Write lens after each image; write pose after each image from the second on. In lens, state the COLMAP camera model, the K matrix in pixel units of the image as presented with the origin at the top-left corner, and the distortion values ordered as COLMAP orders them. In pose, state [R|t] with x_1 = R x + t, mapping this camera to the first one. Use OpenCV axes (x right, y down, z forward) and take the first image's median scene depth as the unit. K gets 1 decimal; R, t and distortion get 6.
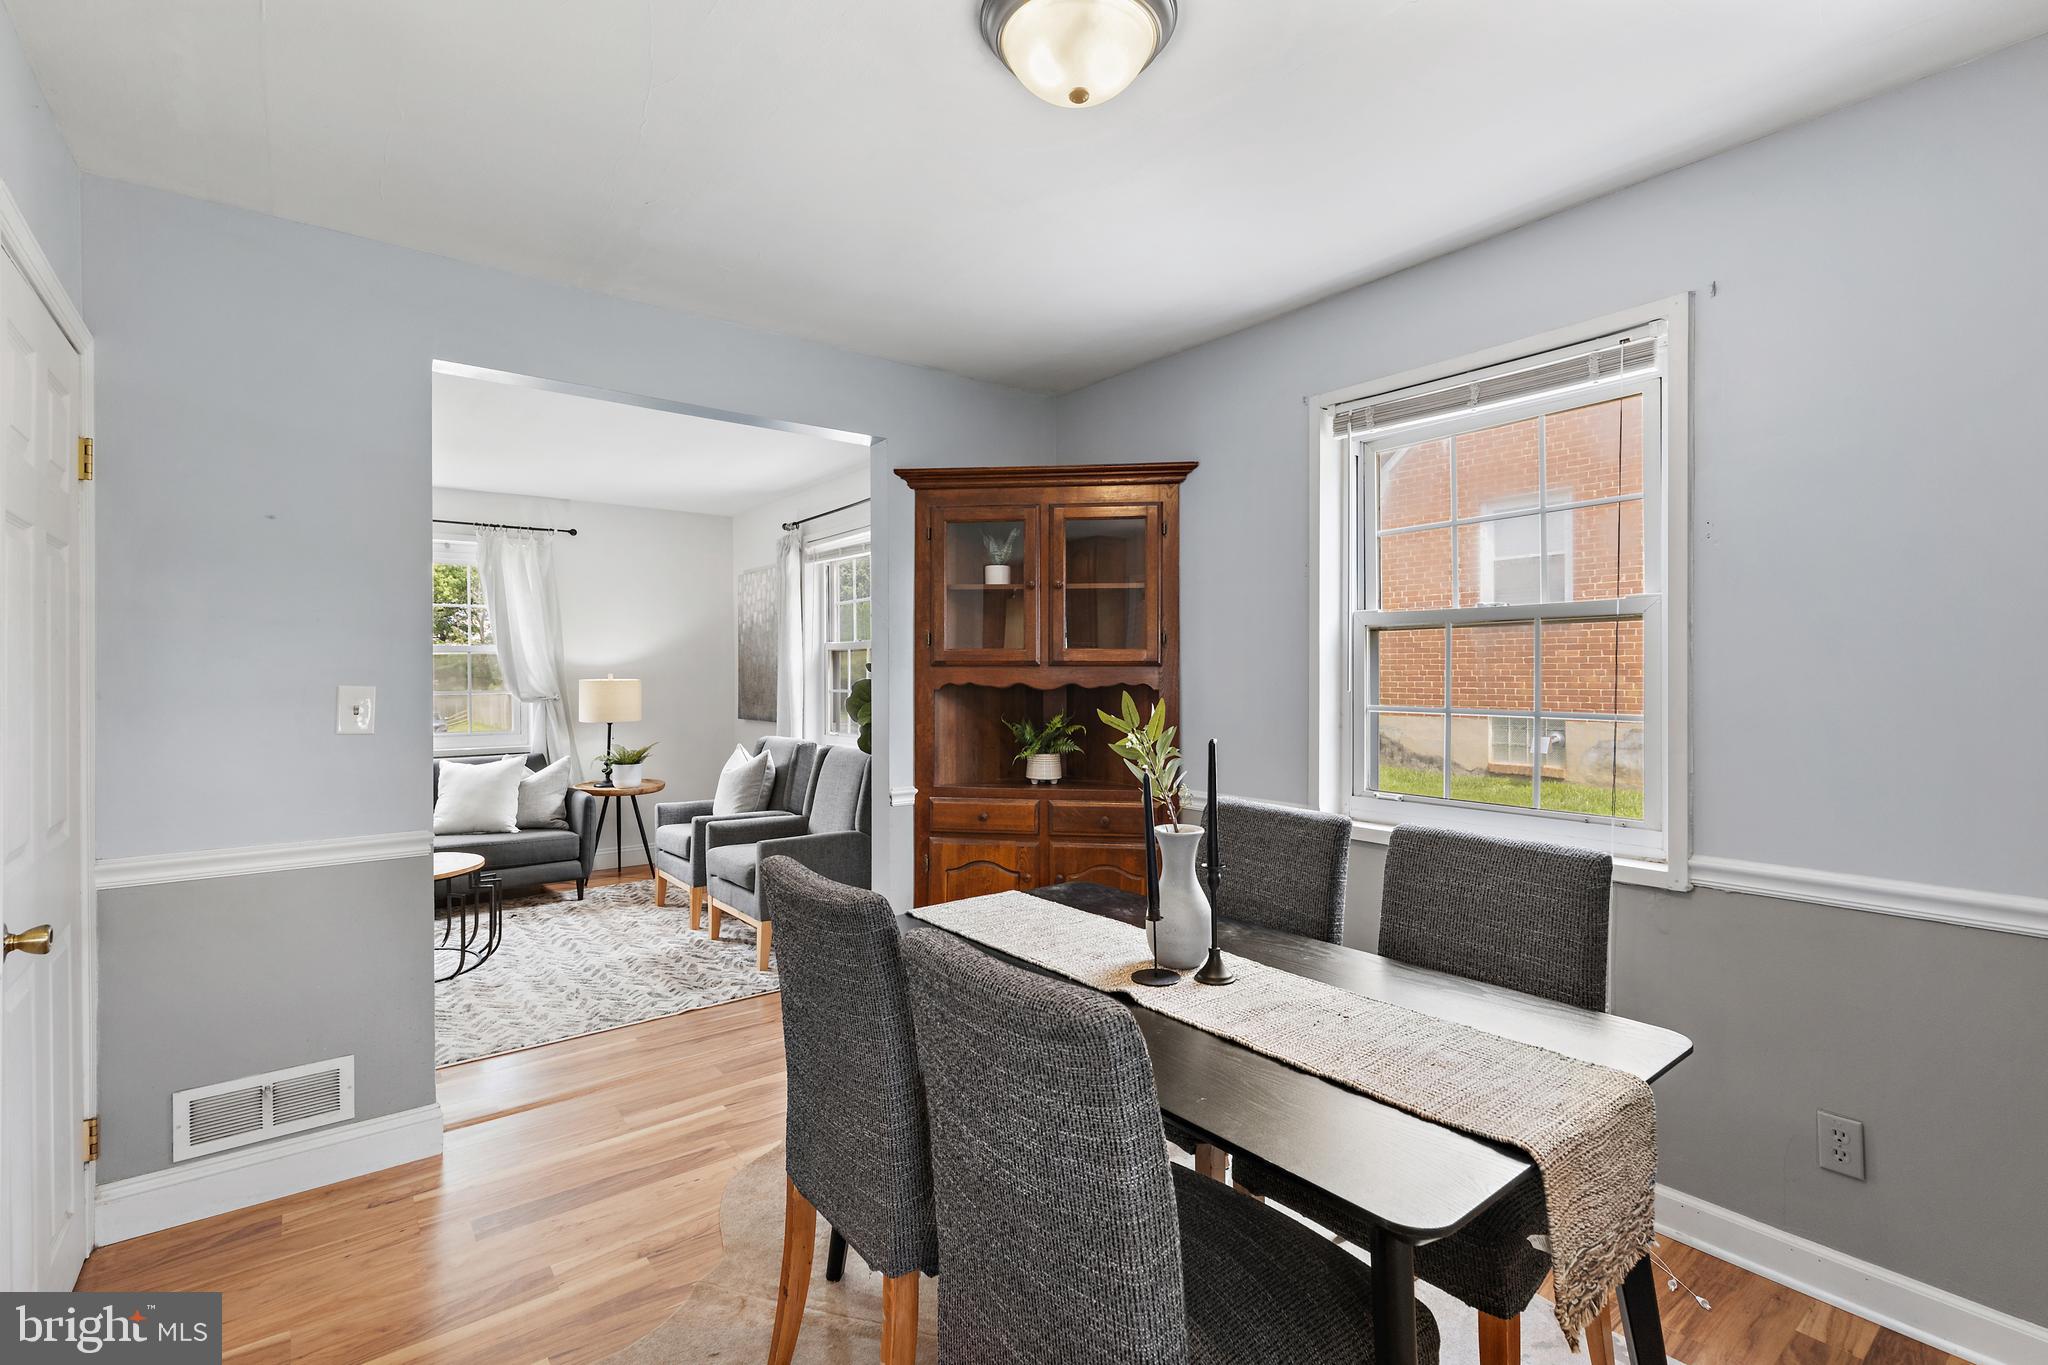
lens RADIAL K [[933.0, 0, 1038.3], [0, 933.0, 681.1], [0, 0, 1]] dist [0.009267, -0.000155]
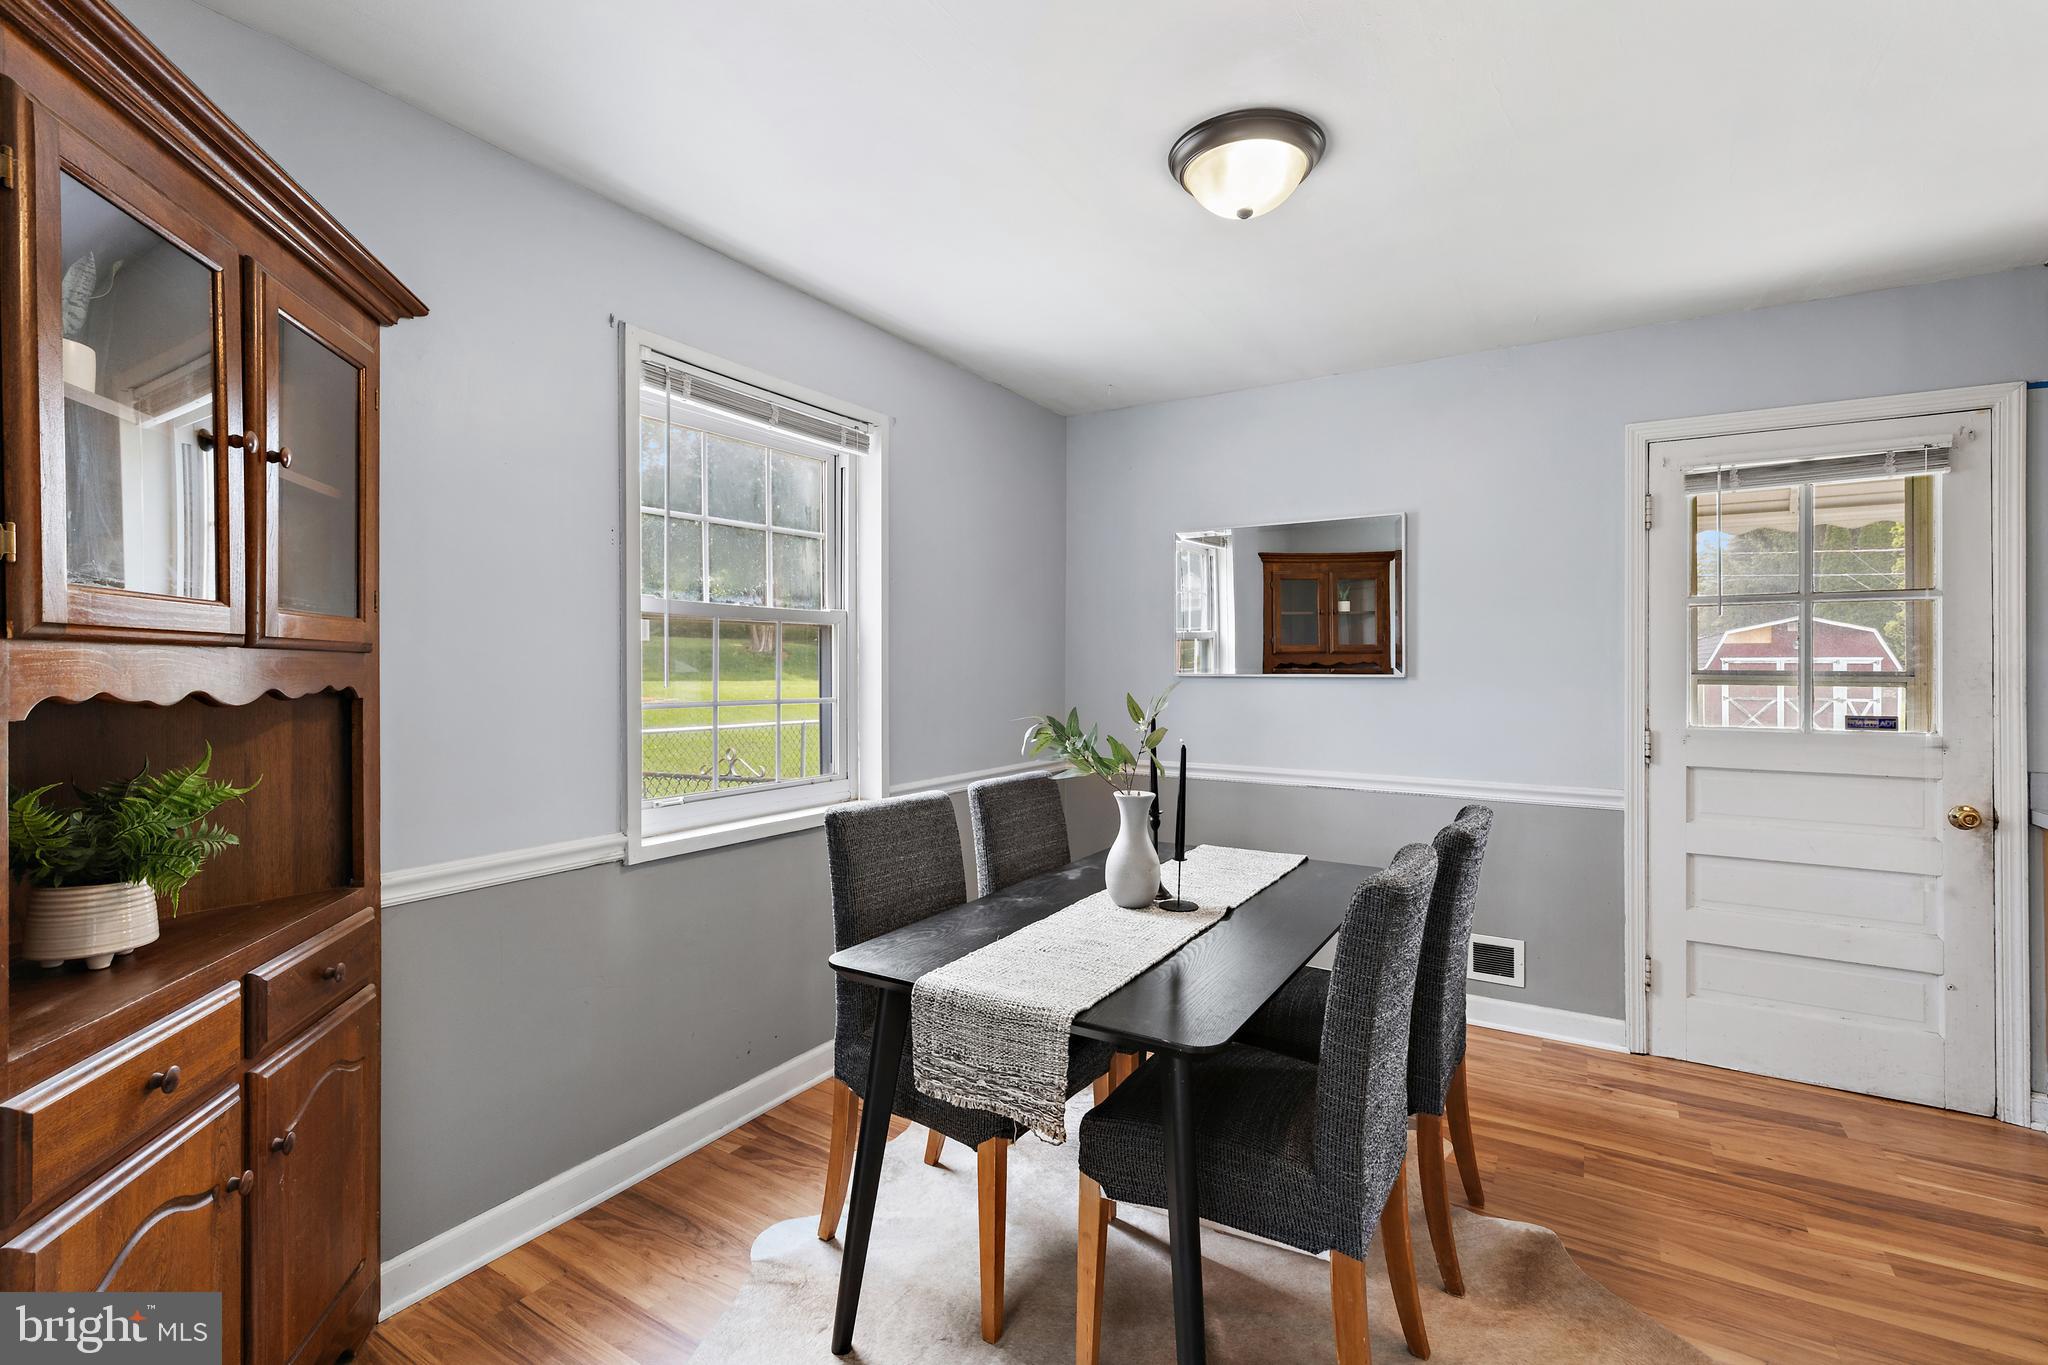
lens RADIAL K [[933.0, 0, 1029.4], [0, 933.0, 665.6], [0, 0, 1]] dist [0.009267, -0.000155]
pose [[-0.334343, 0.007427, 0.942422, -0.429367], [0.008118, 0.999955, -0.005001, -0.003785], [-0.942417, 0.005978, -0.334388, 0.707299]]
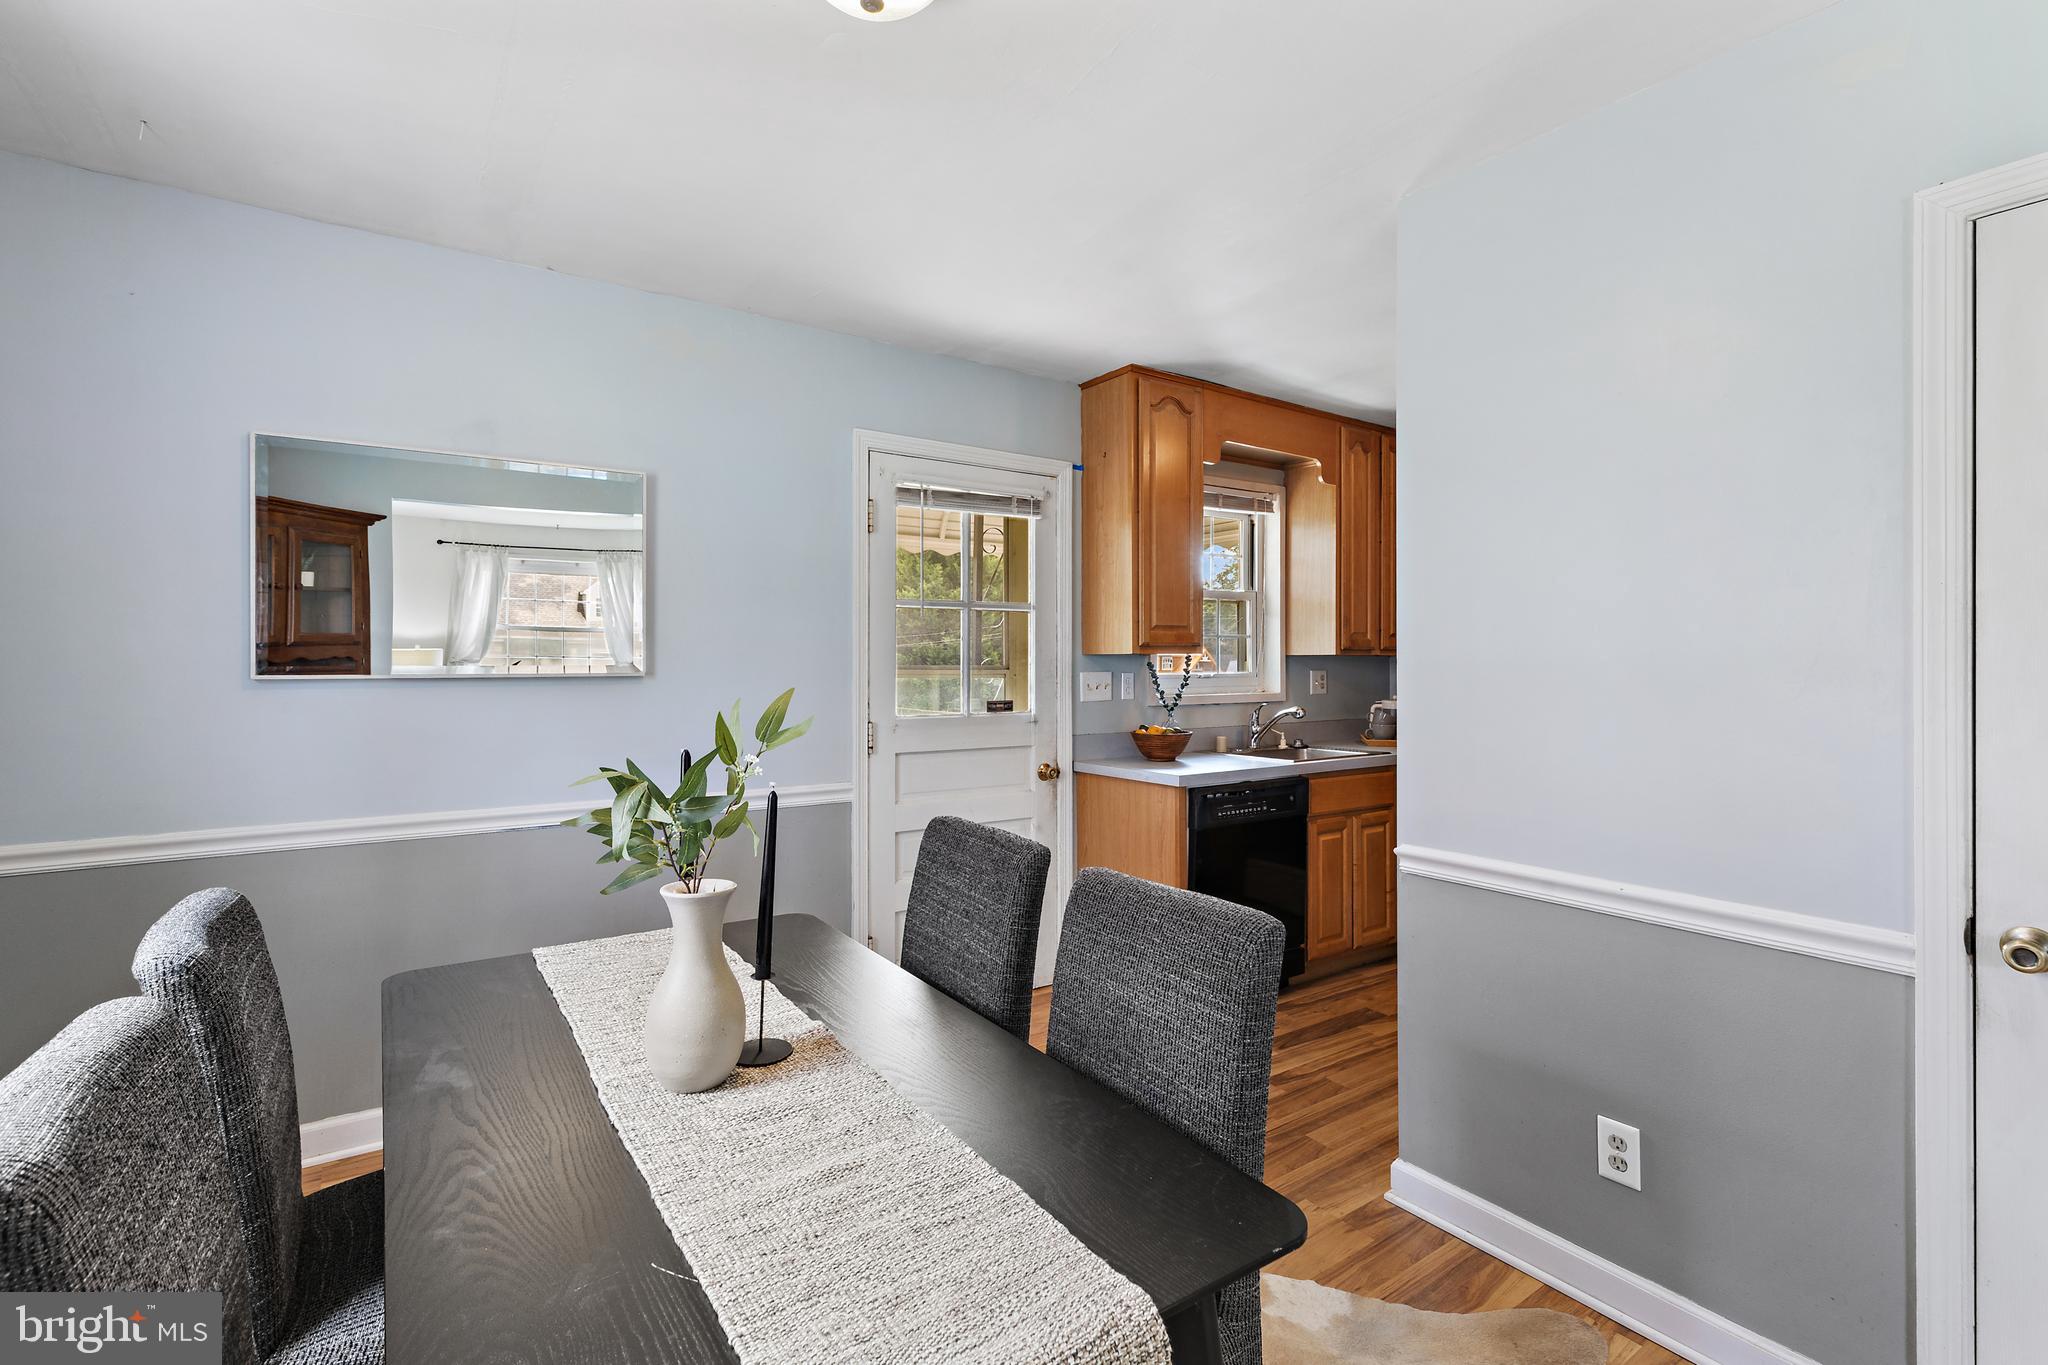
lens RADIAL K [[933.0, 0, 1034.9], [0, 933.0, 670.1], [0, 0, 1]] dist [0.009267, -0.000155]
pose [[-0.996764, 0.005779, 0.080180, -0.067525], [0.007084, 0.999847, 0.016005, -0.008001], [-0.080075, 0.016521, -0.996652, 0.769940]]
